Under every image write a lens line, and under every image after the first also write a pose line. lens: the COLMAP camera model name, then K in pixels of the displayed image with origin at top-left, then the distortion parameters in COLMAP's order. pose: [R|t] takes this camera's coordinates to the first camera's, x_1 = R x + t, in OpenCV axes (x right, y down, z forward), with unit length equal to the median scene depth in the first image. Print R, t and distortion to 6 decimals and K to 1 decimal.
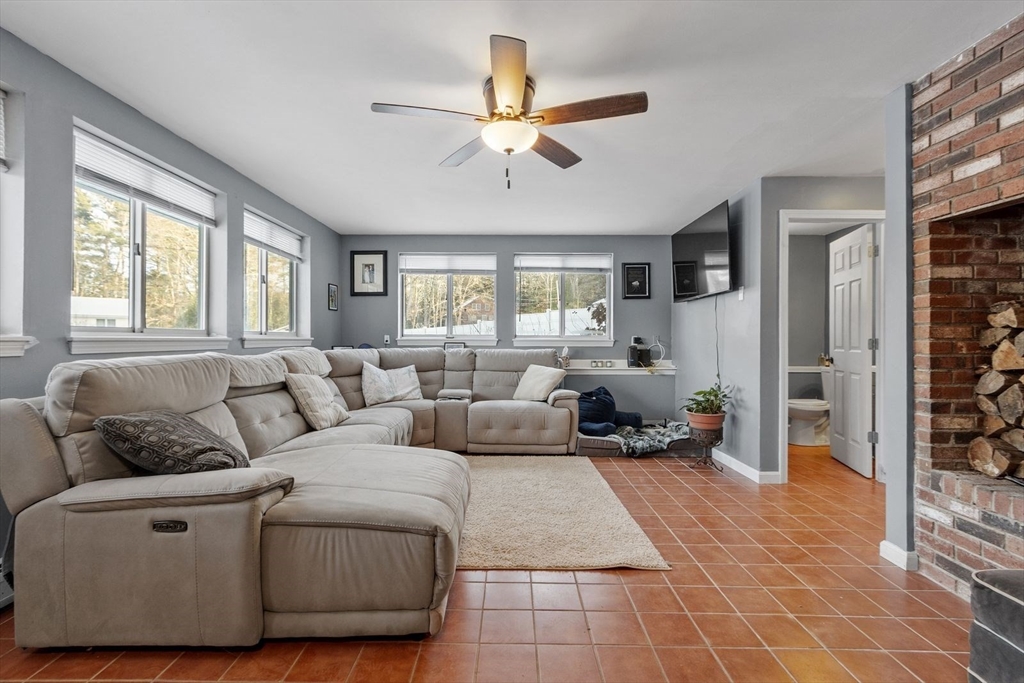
lens RADIAL K [[458.7, 0, 498.1], [0, 458.7, 336.8], [0, 0, 1]] dist [0.000867, -0.000397]
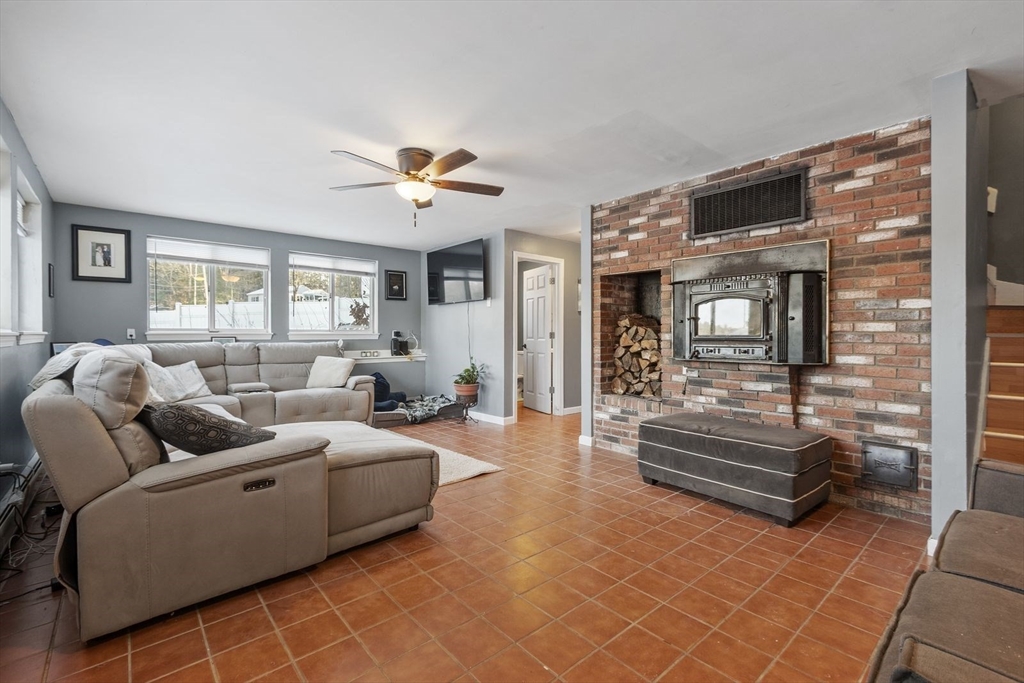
lens RADIAL K [[458.7, 0, 493.8], [0, 458.7, 335.9], [0, 0, 1]] dist [0.000867, -0.000397]
pose [[0.757722, -0.006304, 0.652547, -0.754481], [-0.000736, 0.999944, 0.010514, -0.000257], [-0.652578, -0.008447, 0.757675, -0.249303]]
